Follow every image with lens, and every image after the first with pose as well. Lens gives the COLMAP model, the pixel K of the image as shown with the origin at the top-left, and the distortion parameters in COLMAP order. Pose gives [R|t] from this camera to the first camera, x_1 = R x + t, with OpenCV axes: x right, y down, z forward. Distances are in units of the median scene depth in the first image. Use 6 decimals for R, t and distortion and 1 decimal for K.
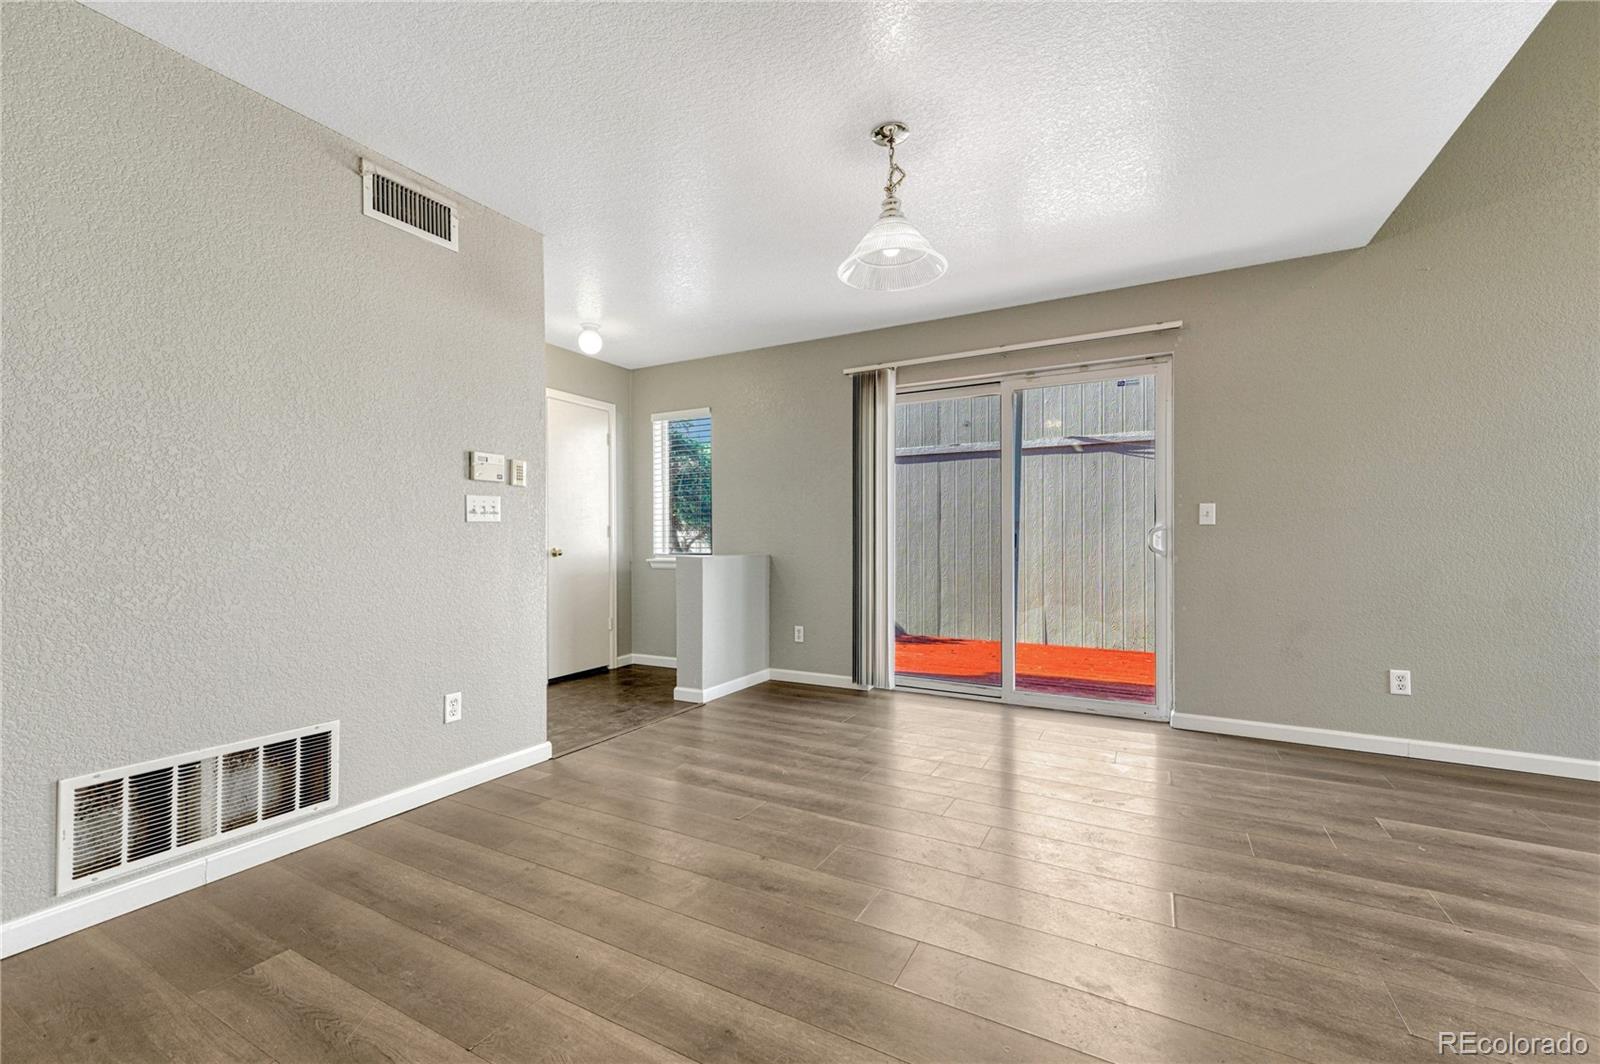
lens RADIAL K [[647.8, 0, 799.9], [0, 647.8, 536.7], [0, 0, 1]] dist [0.000845, 0.000106]
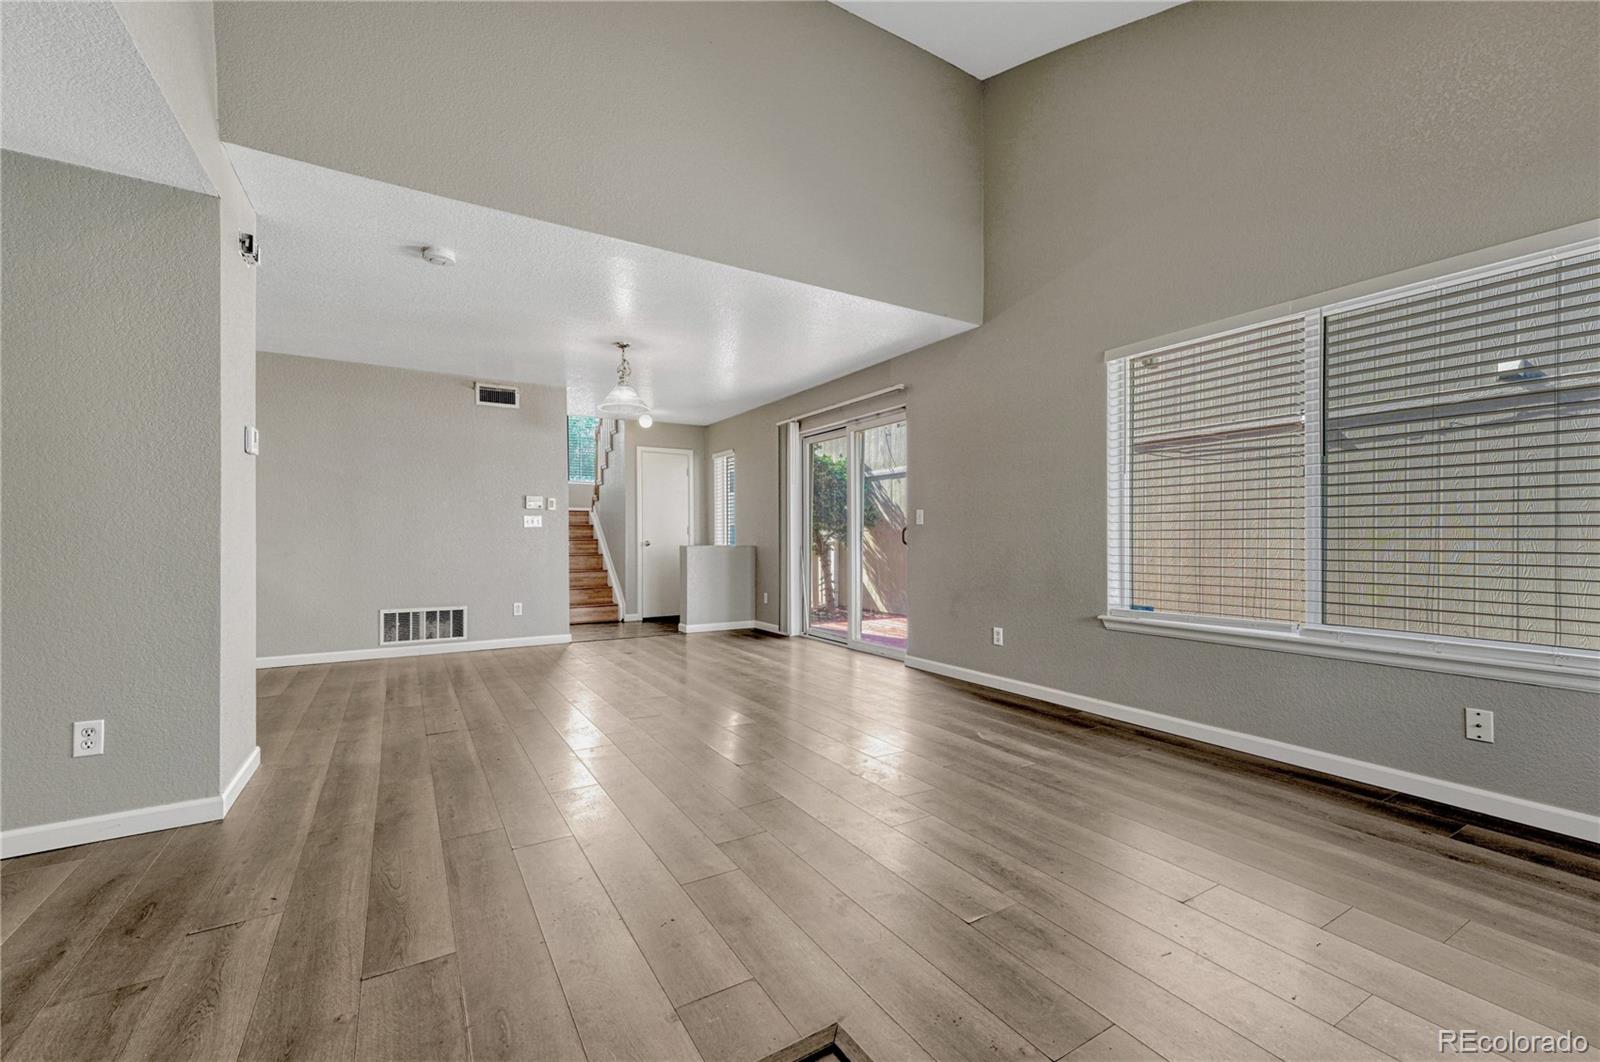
lens RADIAL K [[654.3, 0, 797.2], [0, 654.3, 538.4], [0, 0, 1]] dist [-0.000208, -0.000211]
pose [[0.870710, 0.000568, -0.491796, 1.417714], [0.003217, 0.999971, 0.006849, 0.001890], [0.491786, -0.007546, 0.870683, -0.505534]]
